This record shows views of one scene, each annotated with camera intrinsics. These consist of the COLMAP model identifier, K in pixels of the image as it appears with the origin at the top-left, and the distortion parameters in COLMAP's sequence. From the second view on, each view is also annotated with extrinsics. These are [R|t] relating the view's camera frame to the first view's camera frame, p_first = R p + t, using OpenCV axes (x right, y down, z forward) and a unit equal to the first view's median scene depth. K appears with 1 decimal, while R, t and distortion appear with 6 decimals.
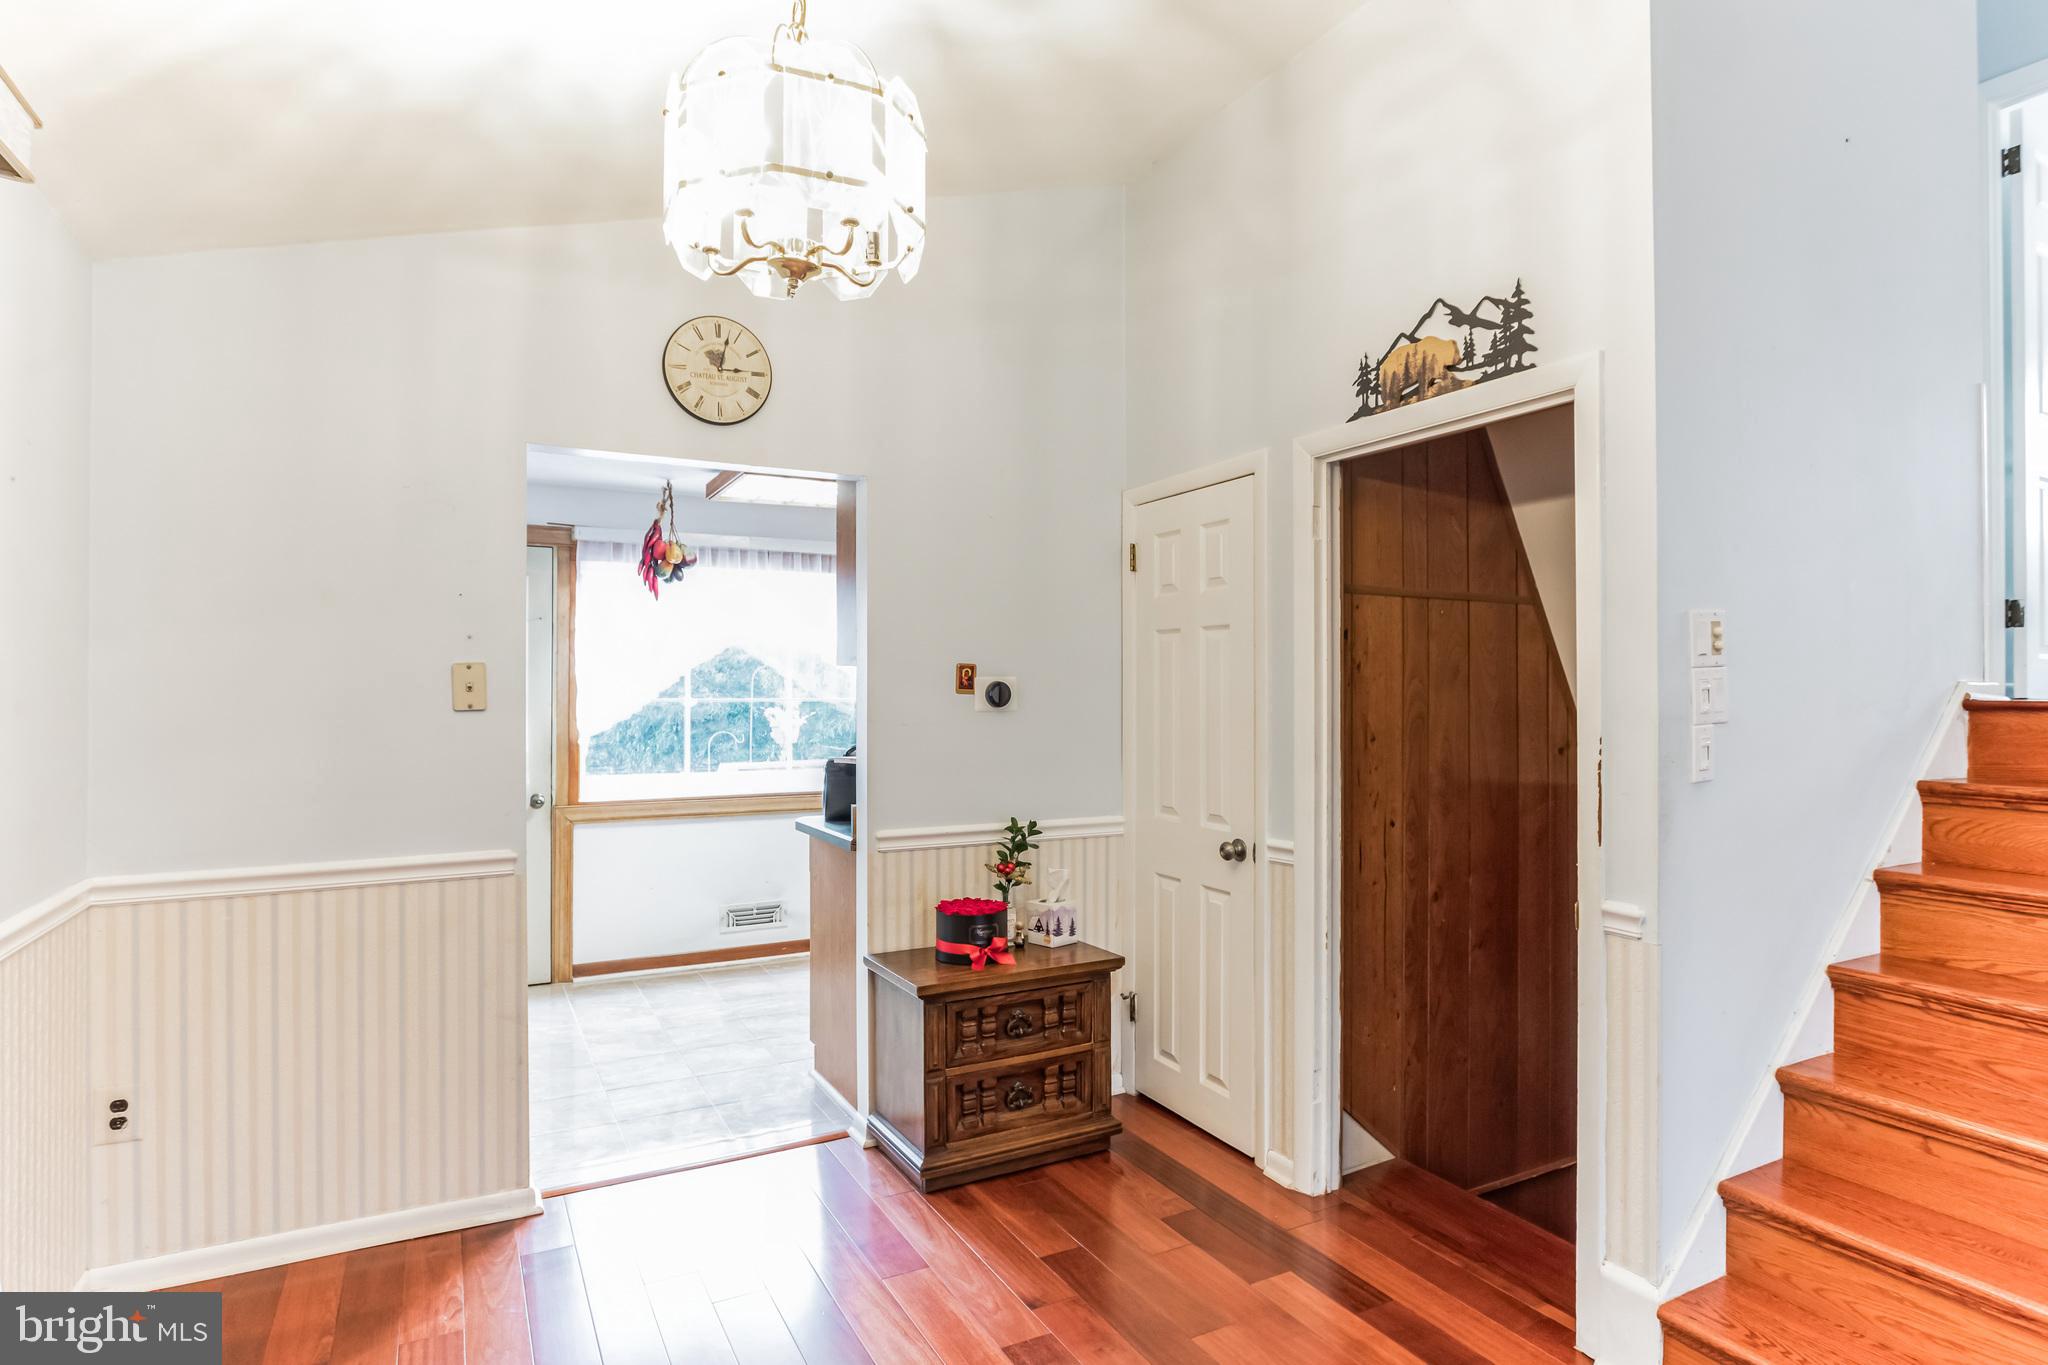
lens RADIAL K [[1089.3, 0, 1024.0], [0, 1089.3, 682.5], [0, 0, 1]] dist [-0.044906, 0.000236]
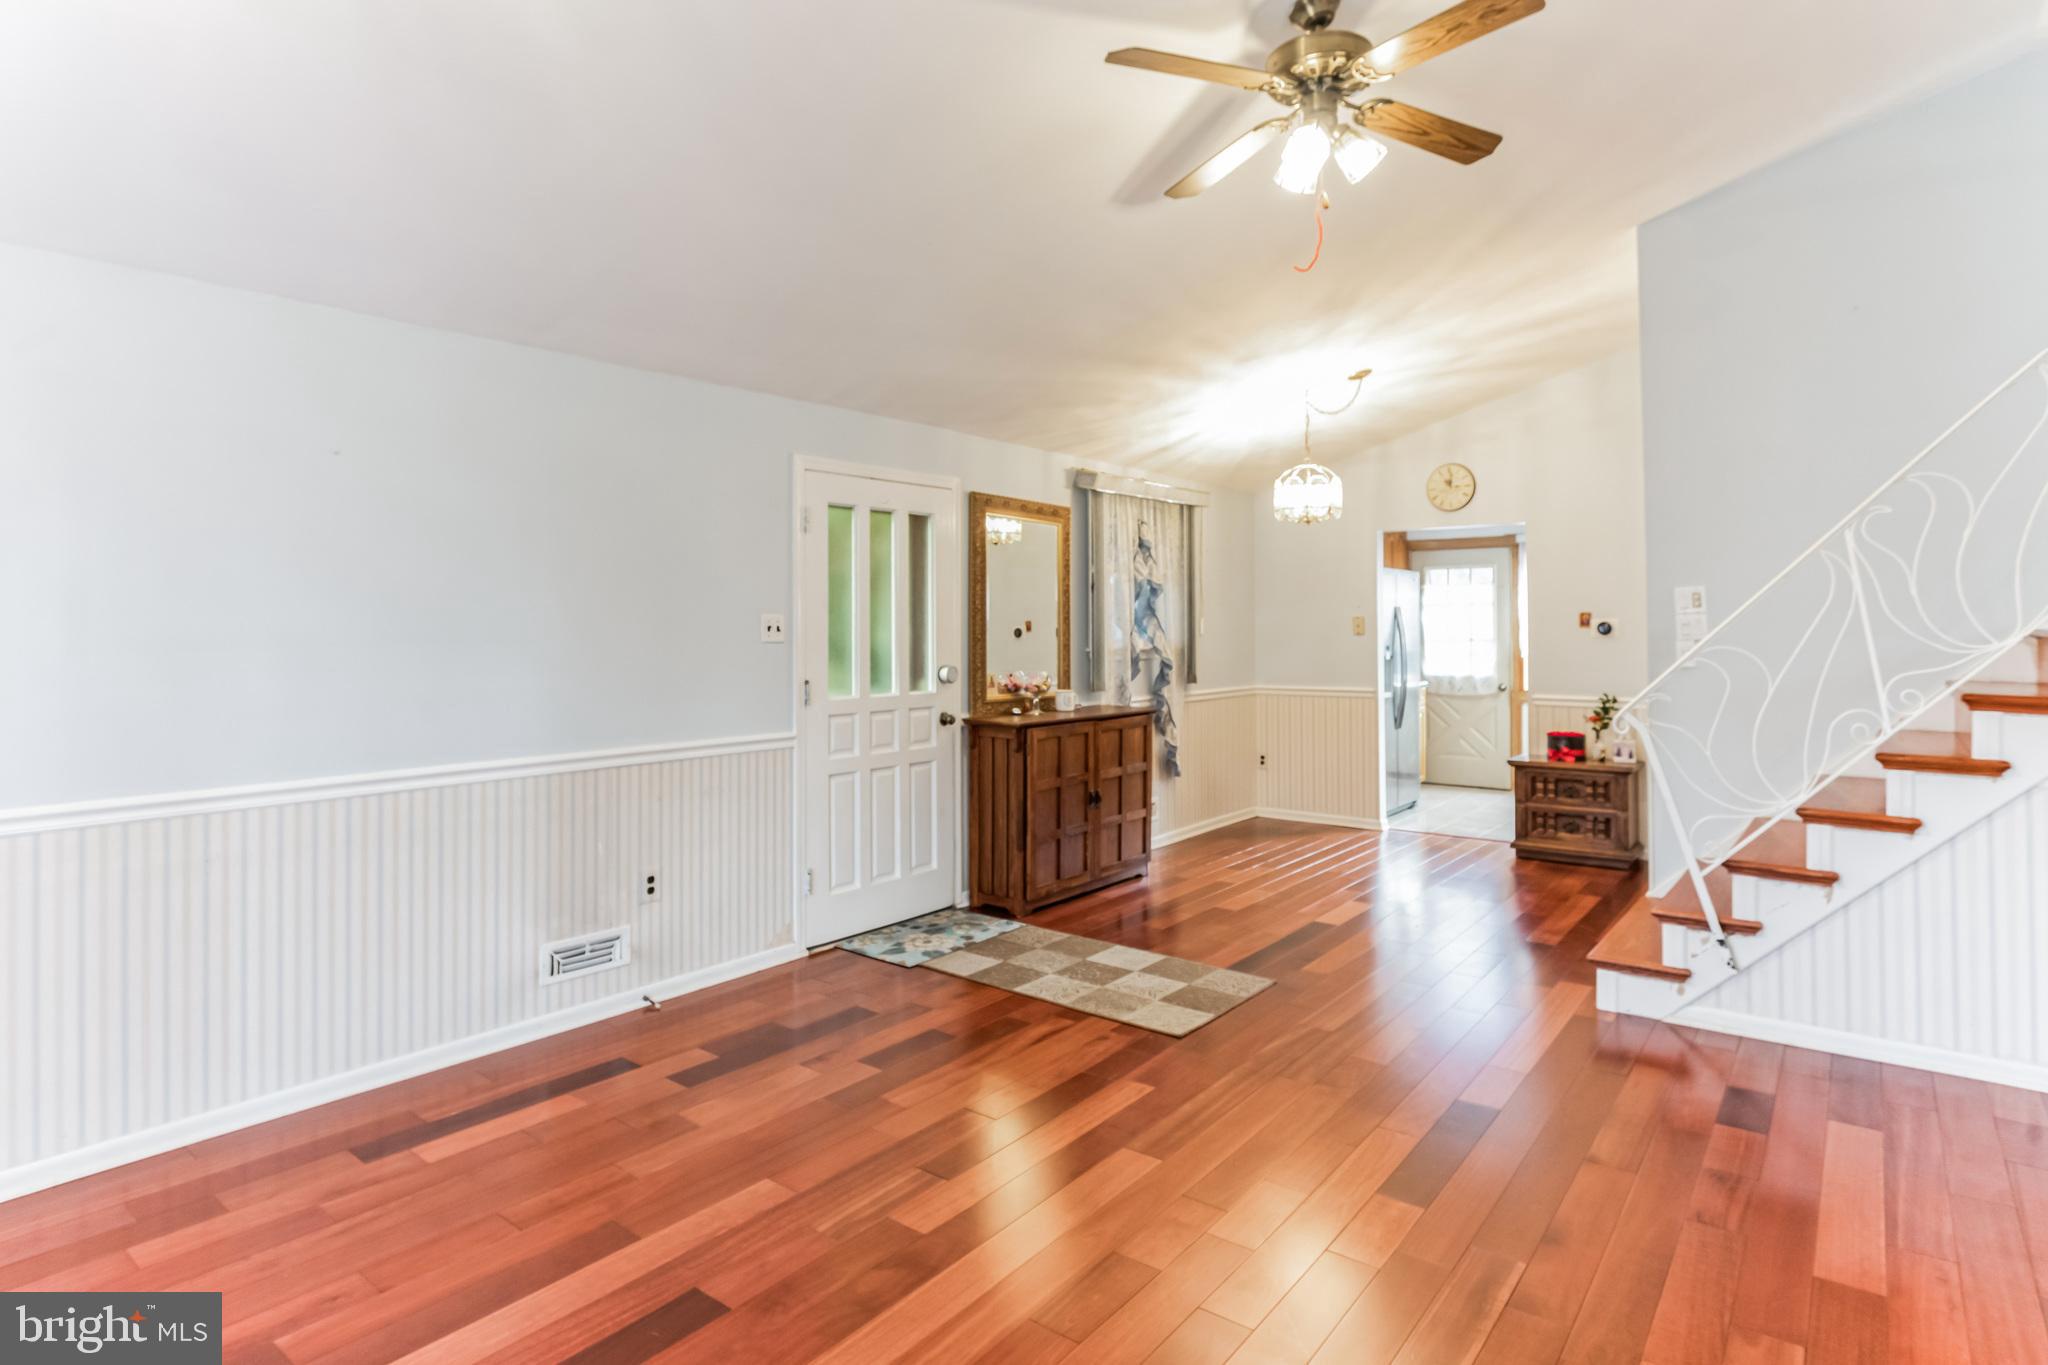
lens RADIAL K [[1081.7, 0, 1027.3], [0, 1081.7, 653.1], [0, 0, 1]] dist [-0.022260, 0.001483]
pose [[0.405964, 0.019764, -0.913675, 1.274323], [0.009084, 0.999629, 0.025660, -0.003004], [0.913844, -0.018717, 0.405634, -0.665260]]
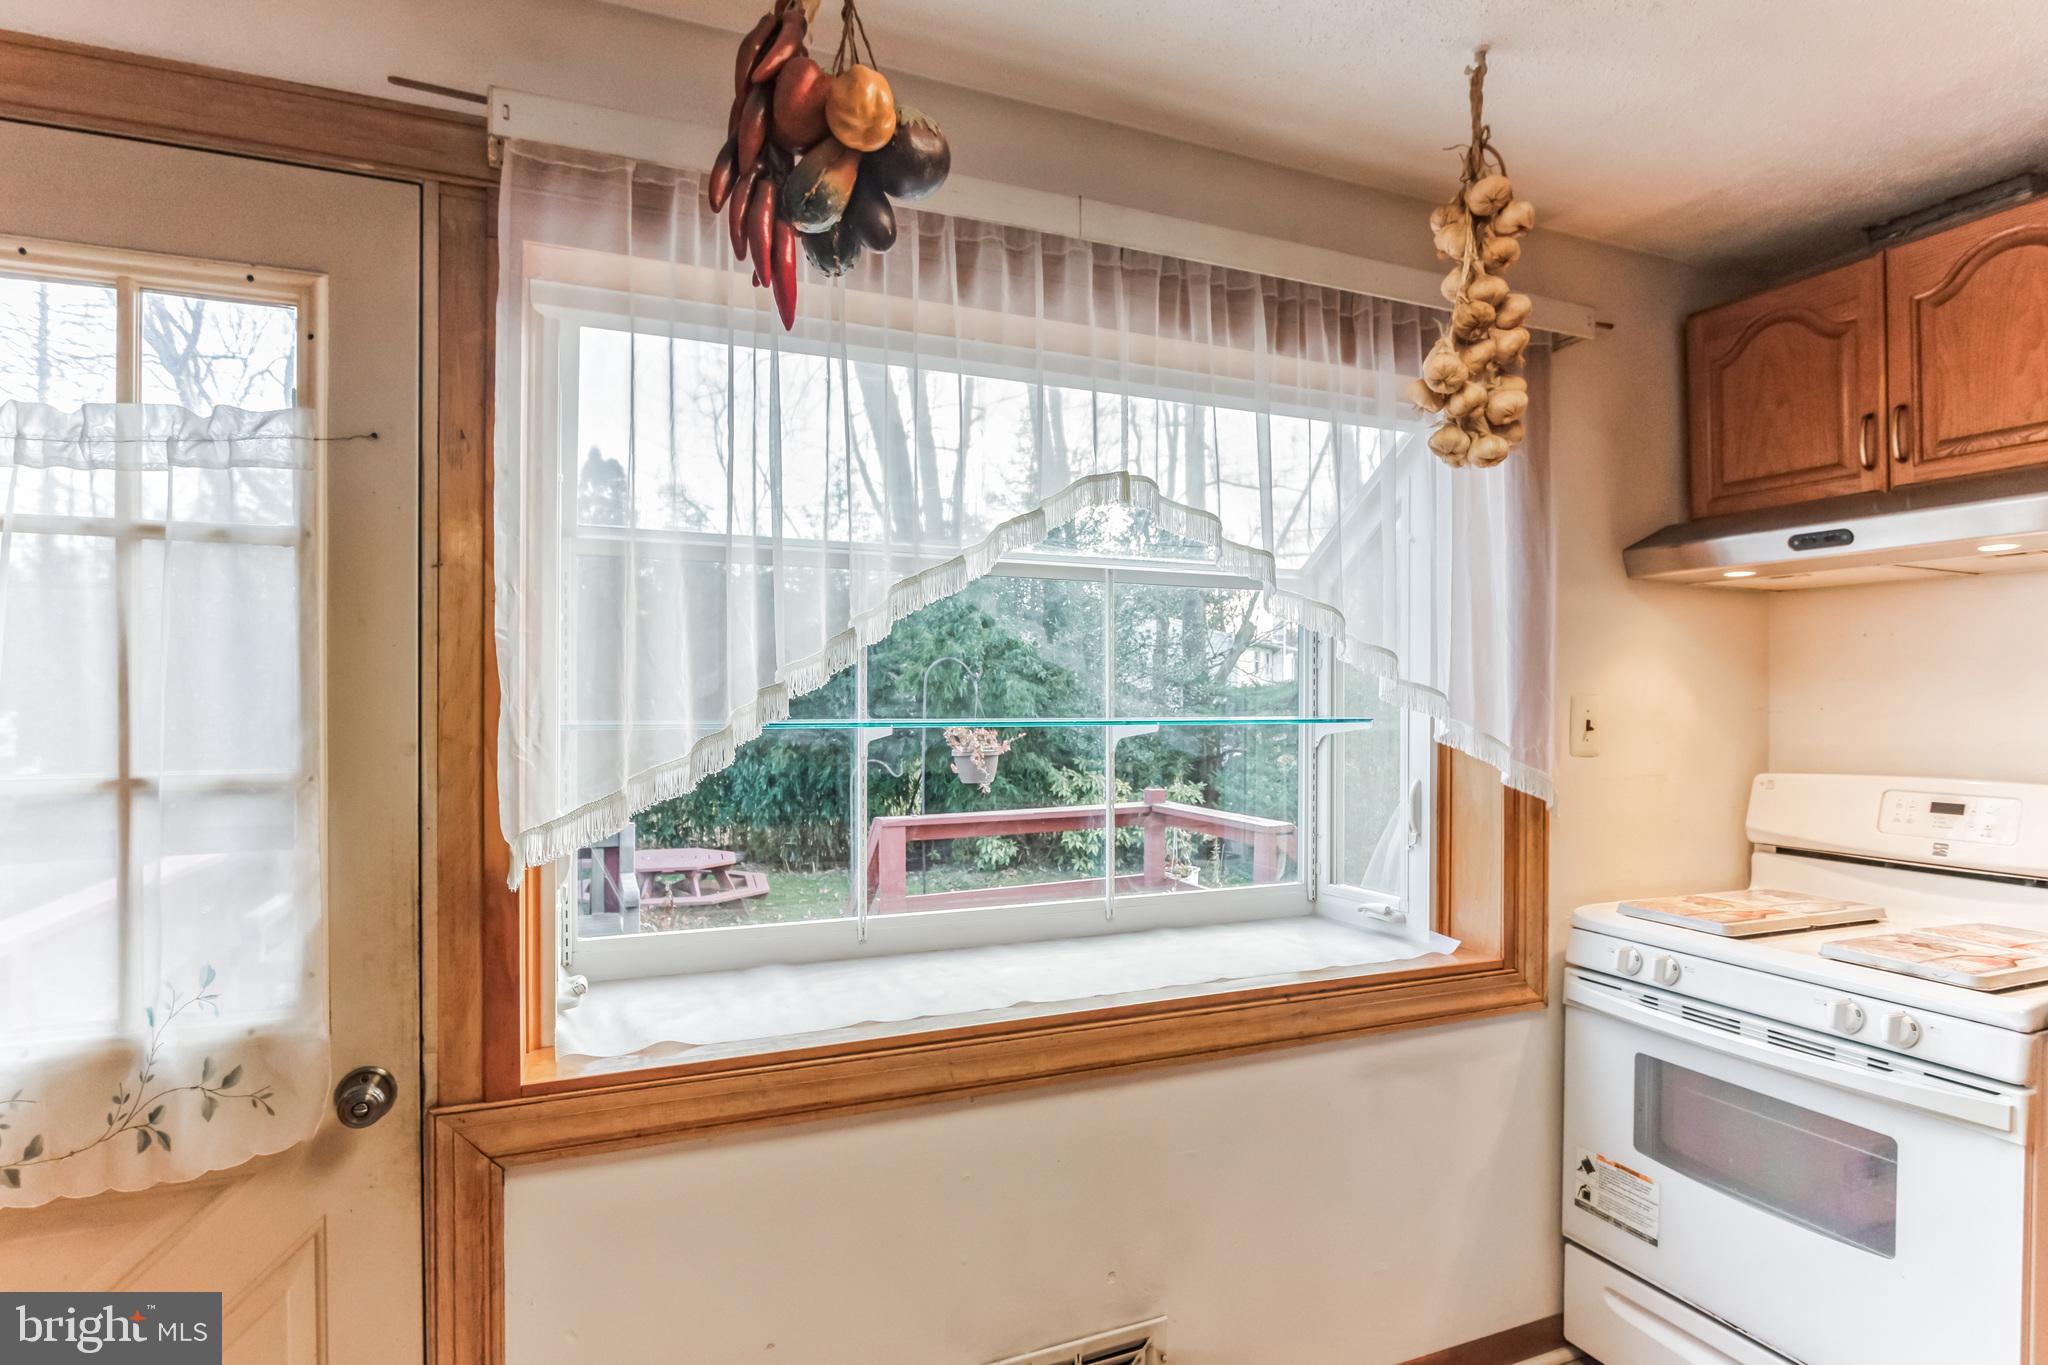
lens RADIAL K [[1064.1, 0, 1018.7], [0, 1064.1, 691.6], [0, 0, 1]] dist [-0.019967, 0.000323]
pose [[0.996251, -0.003117, -0.086450, -0.378176], [0.003671, 0.999974, 0.006246, 0.005758], [0.086428, -0.006540, 0.996237, 1.086139]]
